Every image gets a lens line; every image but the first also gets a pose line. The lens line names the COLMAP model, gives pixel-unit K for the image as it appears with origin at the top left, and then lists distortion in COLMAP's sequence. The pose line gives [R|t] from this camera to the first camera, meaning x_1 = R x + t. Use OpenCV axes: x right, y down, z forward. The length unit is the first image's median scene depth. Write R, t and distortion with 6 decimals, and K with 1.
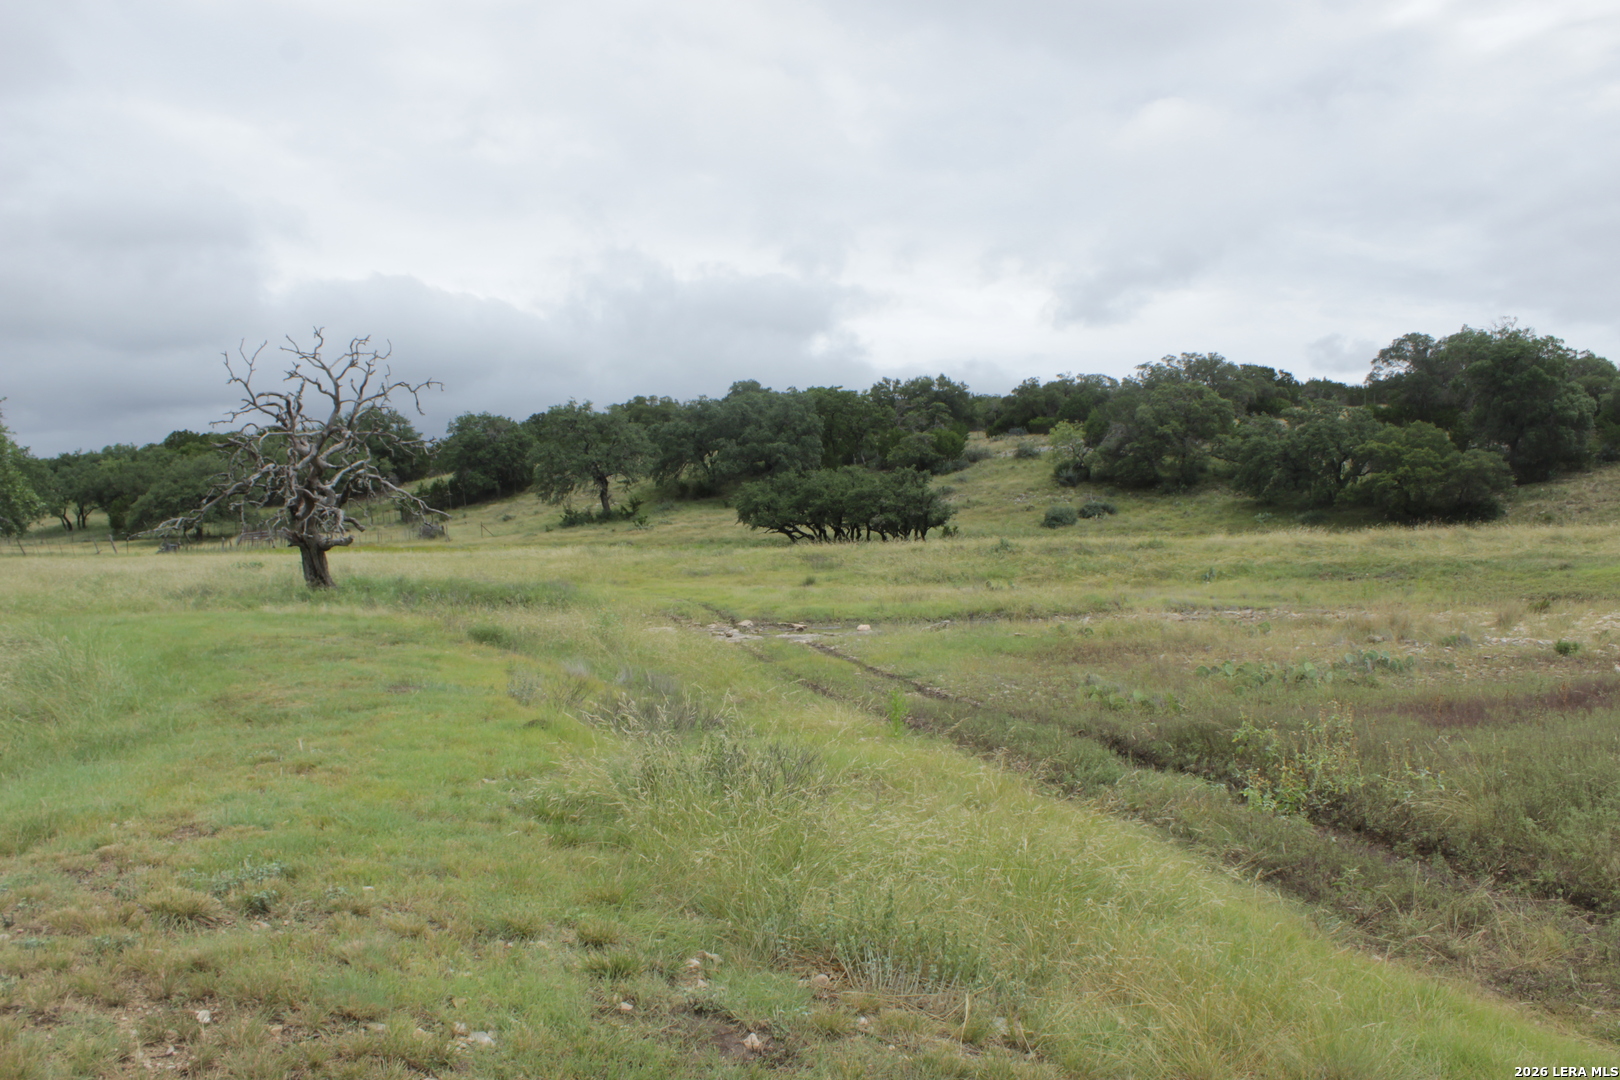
lens RADIAL K [[1361.8, 0, 805.1], [0, 1361.8, 541.2], [0, 0, 1]] dist [-0.010829, 0.000611]
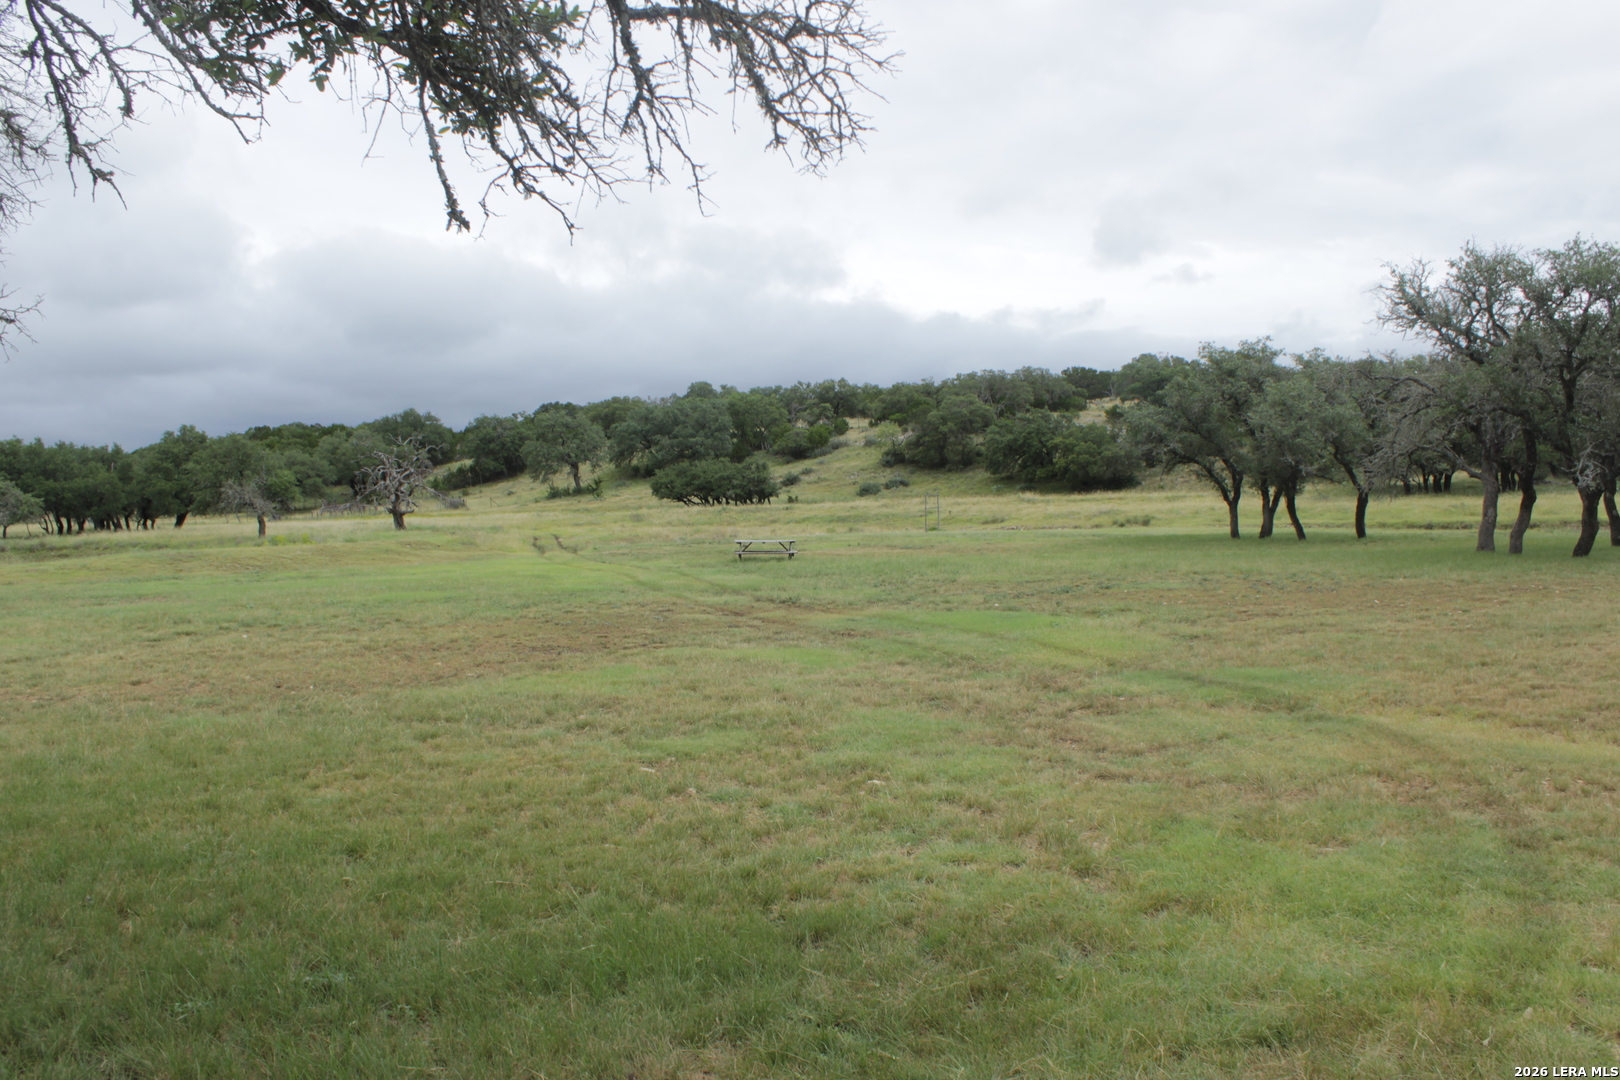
lens RADIAL K [[1361.8, 0, 814.6], [0, 1361.8, 537.4], [0, 0, 1]] dist [-0.010829, 0.000611]
pose [[0.999745, -0.013116, -0.018390, 0.126832], [0.013546, 0.999633, 0.023458, -0.000173], [0.018075, -0.023701, 0.999556, -0.419161]]
